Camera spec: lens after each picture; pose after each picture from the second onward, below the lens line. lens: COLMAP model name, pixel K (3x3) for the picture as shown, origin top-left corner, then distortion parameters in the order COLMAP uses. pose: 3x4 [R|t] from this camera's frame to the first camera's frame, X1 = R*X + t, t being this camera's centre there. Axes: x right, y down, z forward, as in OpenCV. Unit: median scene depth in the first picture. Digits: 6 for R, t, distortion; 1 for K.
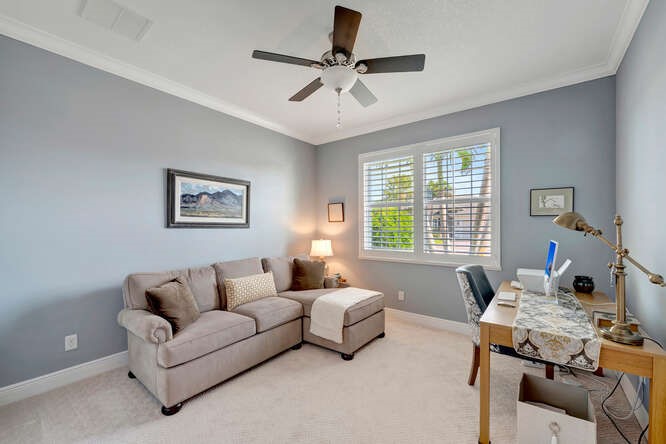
lens RADIAL K [[268.8, 0, 334.6], [0, 268.8, 223.9], [0, 0, 1]] dist [-0.022575, 0.000044]
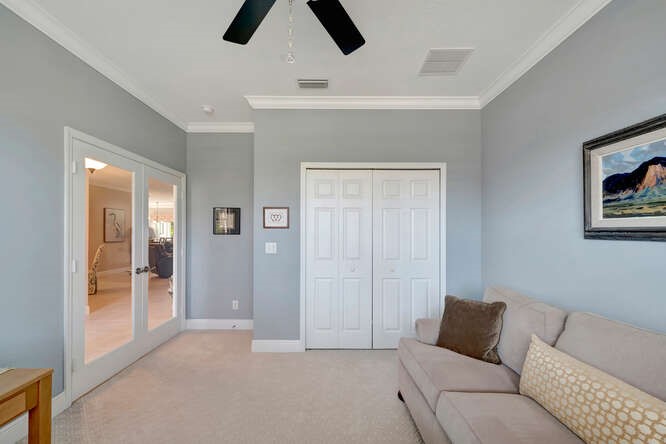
lens RADIAL K [[268.8, 0, 334.6], [0, 268.8, 223.9], [0, 0, 1]] dist [-0.022575, 0.000044]
pose [[-0.792587, -0.037413, -0.608610, 0.448331], [-0.019863, 0.999170, -0.035553, 0.032187], [0.609435, -0.016090, -0.792673, 2.485018]]
